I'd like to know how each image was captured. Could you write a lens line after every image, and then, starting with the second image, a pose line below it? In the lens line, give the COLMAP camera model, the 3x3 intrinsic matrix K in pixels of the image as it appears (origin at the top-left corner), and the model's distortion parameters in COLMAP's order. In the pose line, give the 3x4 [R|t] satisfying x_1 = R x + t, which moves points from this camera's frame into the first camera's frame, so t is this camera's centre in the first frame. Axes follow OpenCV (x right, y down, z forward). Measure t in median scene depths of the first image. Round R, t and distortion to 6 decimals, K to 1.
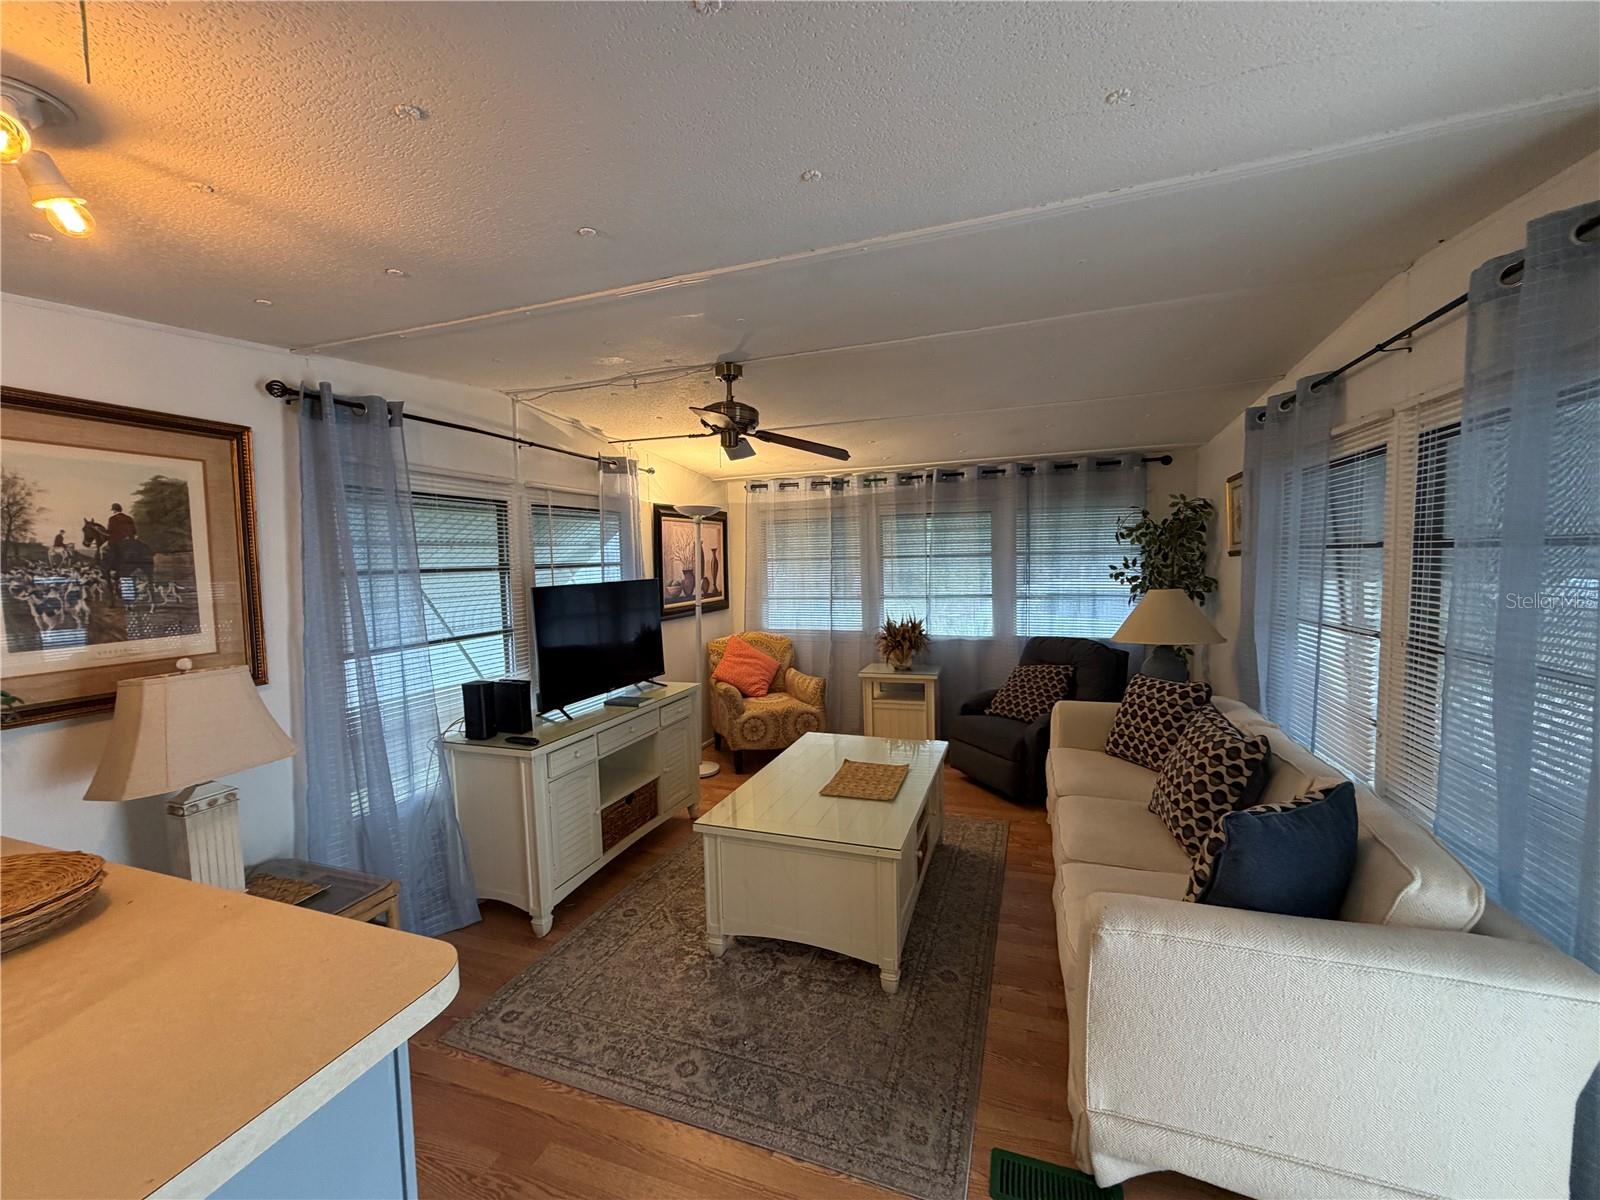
lens RADIAL K [[638.5, 0, 795.5], [0, 638.5, 602.2], [0, 0, 1]] dist [-0.001126, 0.000922]
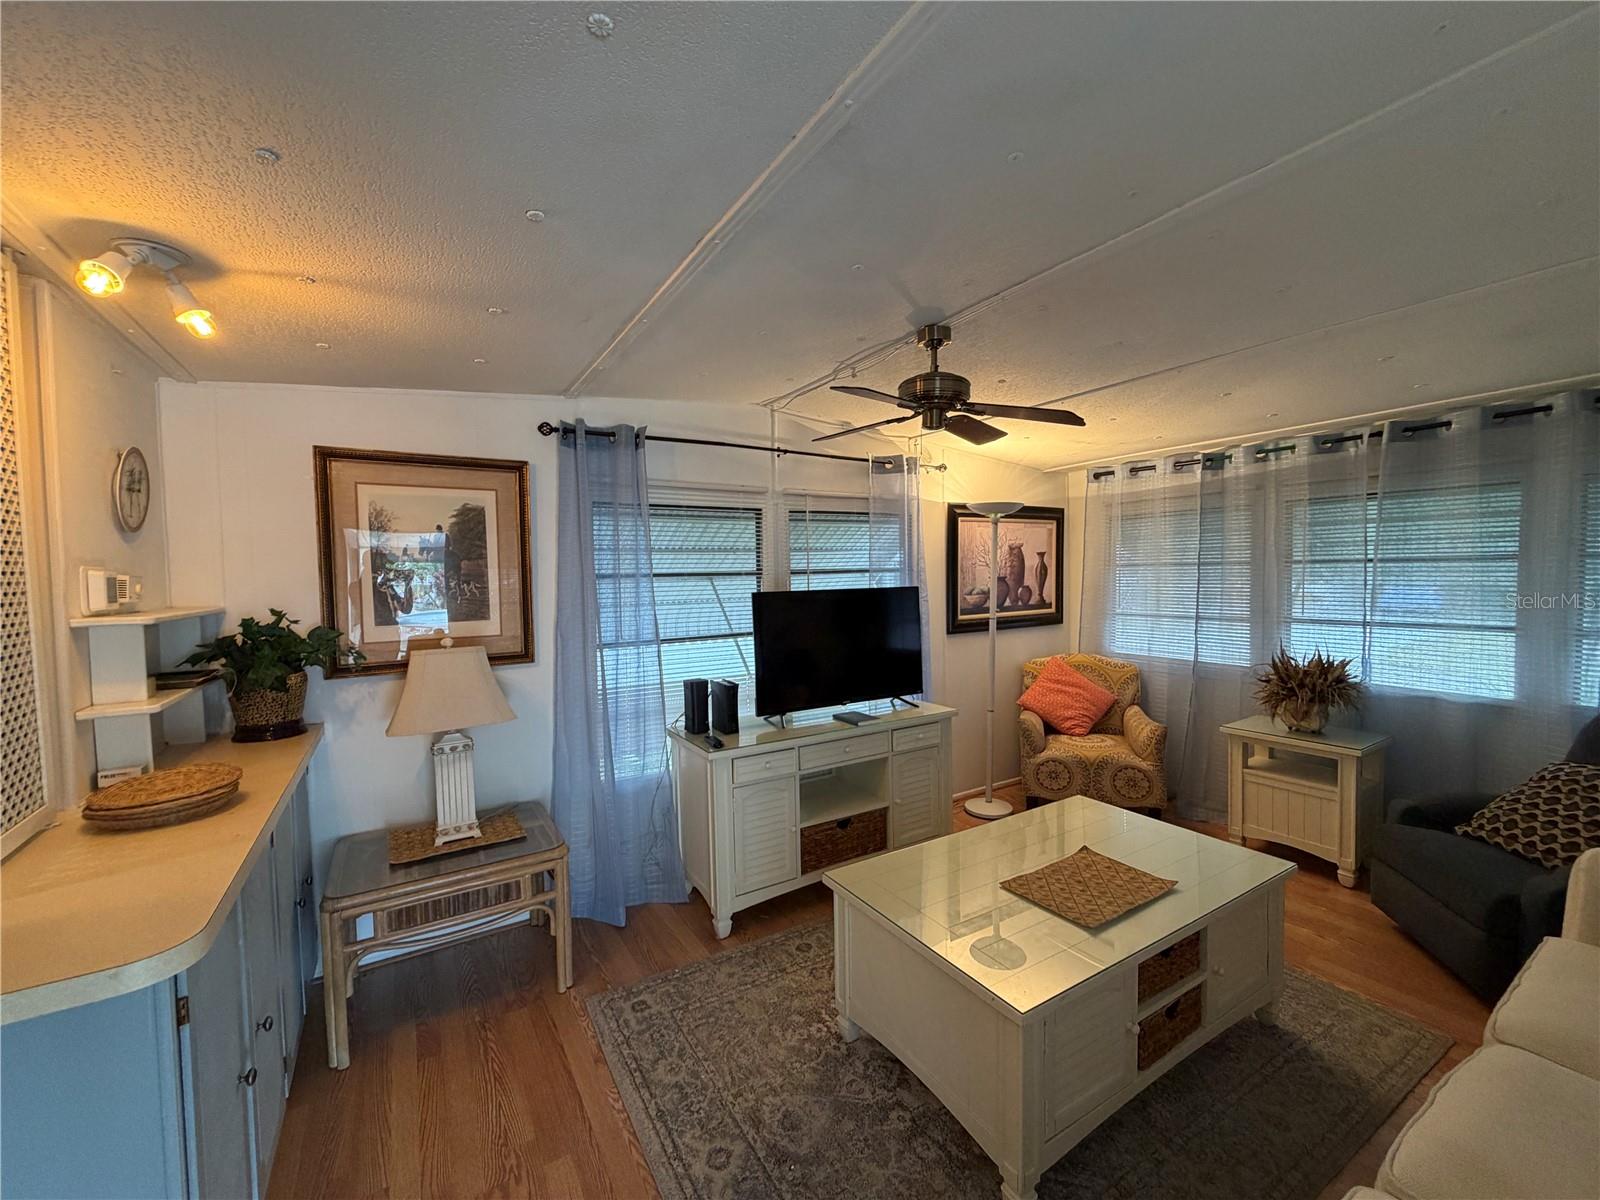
lens RADIAL K [[638.5, 0, 798.1], [0, 638.5, 601.9], [0, 0, 1]] dist [-0.001126, 0.000922]
pose [[0.778715, 0.038824, -0.626175, 0.272670], [-0.043809, 0.999012, 0.007459, -0.018239], [0.625846, 0.021624, 0.779646, 0.245990]]
